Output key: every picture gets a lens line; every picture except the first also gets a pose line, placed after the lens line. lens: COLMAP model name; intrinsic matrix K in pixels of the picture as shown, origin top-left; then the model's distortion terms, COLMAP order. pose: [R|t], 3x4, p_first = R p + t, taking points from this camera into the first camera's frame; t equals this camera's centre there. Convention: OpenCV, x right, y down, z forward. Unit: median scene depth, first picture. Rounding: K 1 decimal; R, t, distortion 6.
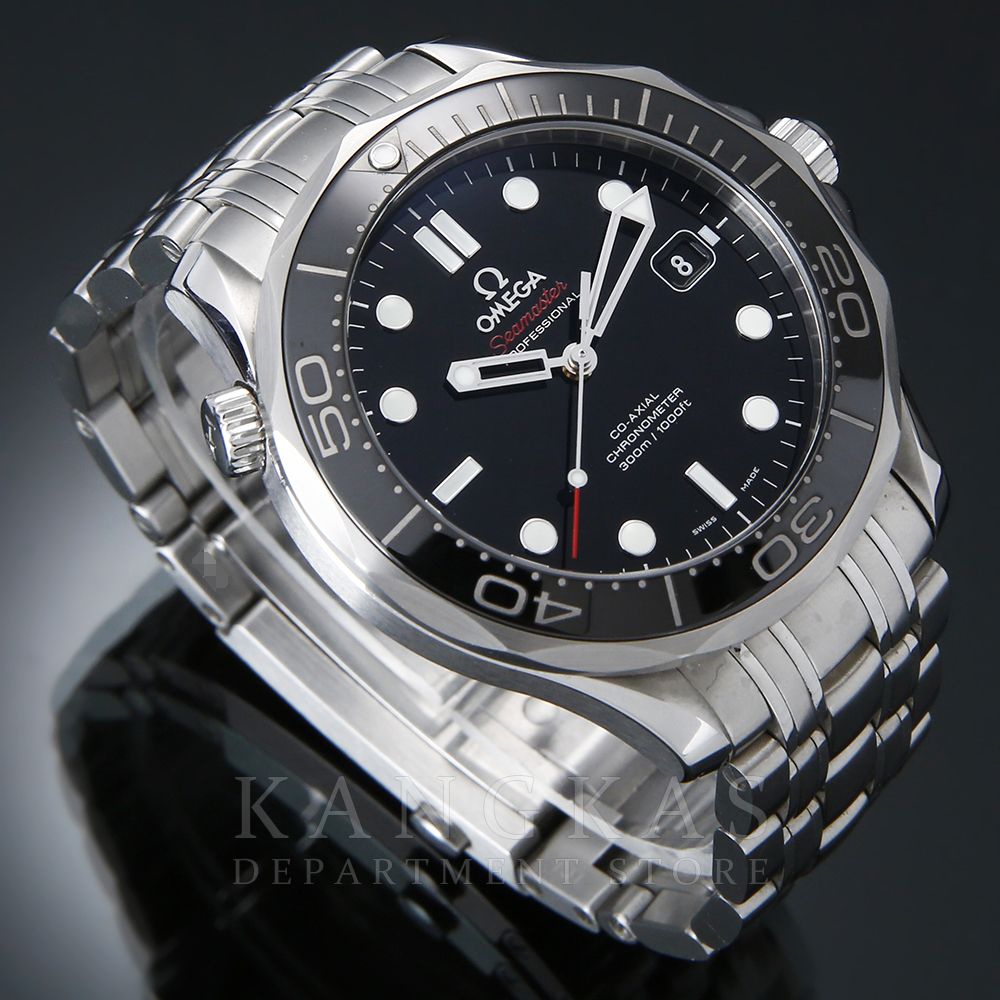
lens RADIAL K [[4680.3, 0, 500.0], [0, 4680.3, 500.0], [0, 0, 1]] dist [-0.383548, 1.543536]
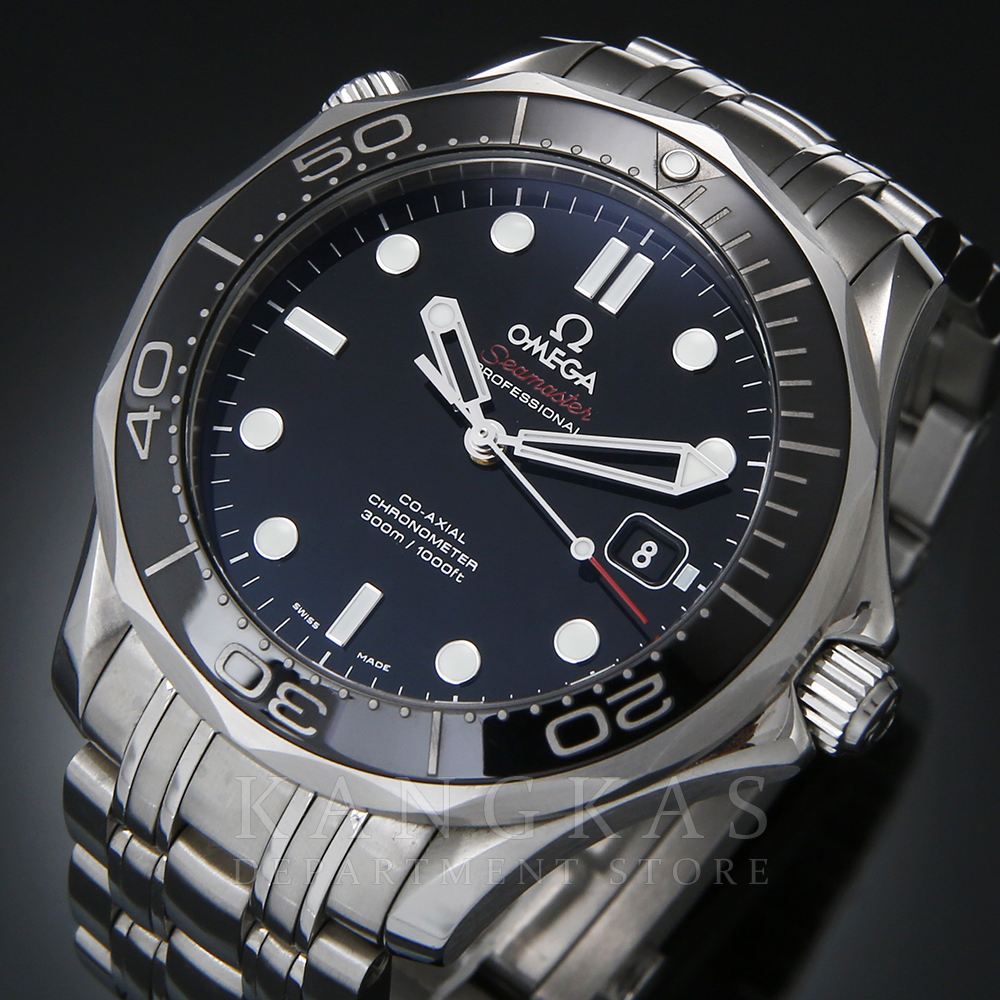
lens RADIAL K [[4680.3, 0, 500.0], [0, 4680.3, 500.0], [0, 0, 1]] dist [-0.383548, 1.543536]
pose [[0.069500, 0.853775, -0.515983, 0.453545], [-0.874859, 0.300708, 0.379731, -0.343507], [0.479365, 0.425021, 0.767832, 0.368358]]
